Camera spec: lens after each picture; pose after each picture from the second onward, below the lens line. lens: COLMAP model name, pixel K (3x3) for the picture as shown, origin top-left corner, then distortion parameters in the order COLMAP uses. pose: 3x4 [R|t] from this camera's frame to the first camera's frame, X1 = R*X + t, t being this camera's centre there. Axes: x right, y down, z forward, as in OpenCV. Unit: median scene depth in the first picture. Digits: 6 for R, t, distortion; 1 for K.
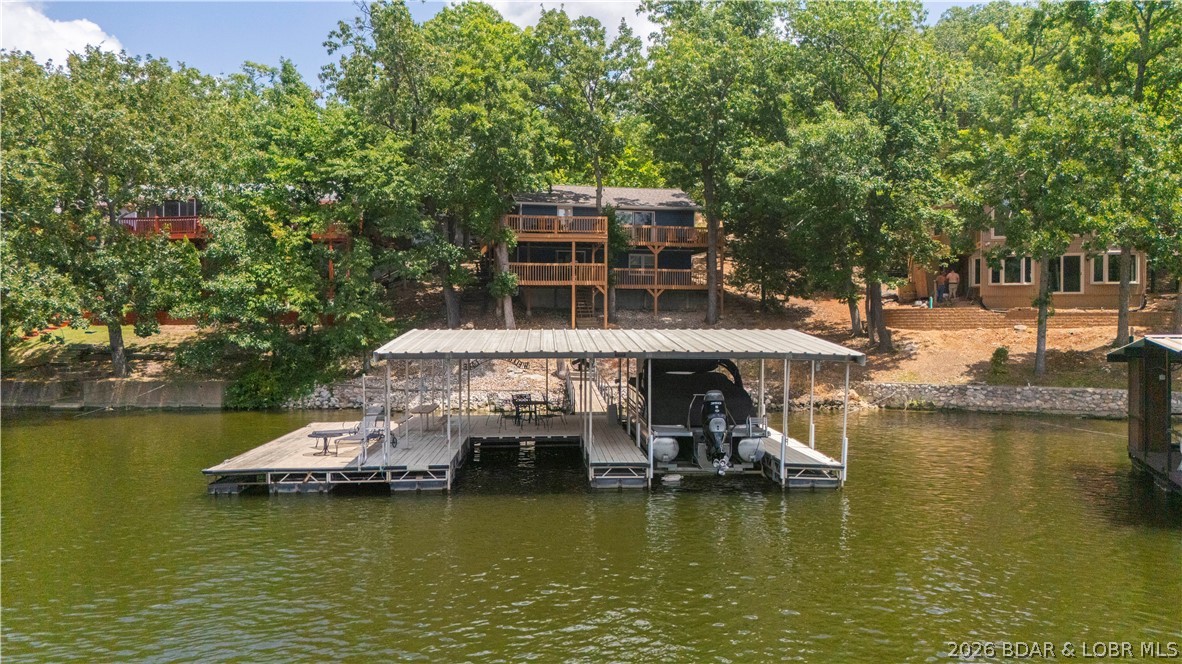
lens RADIAL K [[876.1, 0, 589.2], [0, 876.1, 348.6], [0, 0, 1]] dist [0.038781, -0.000133]
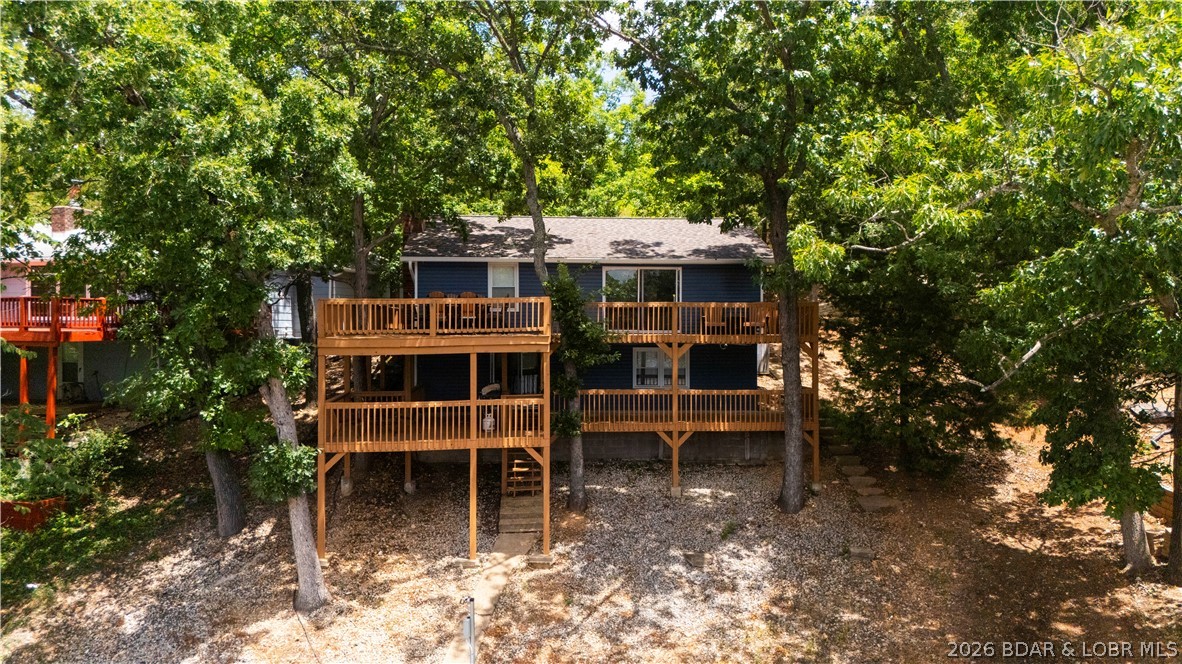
lens RADIAL K [[872.0, 0, 591.0], [0, 872.0, 332.0], [0, 0, 1]] dist [0.057192, -0.001453]
pose [[0.991113, -0.000718, -0.133022, 0.121568], [-0.001709, 0.999834, -0.018135, -0.147424], [0.133013, 0.018201, 0.990947, 0.657867]]
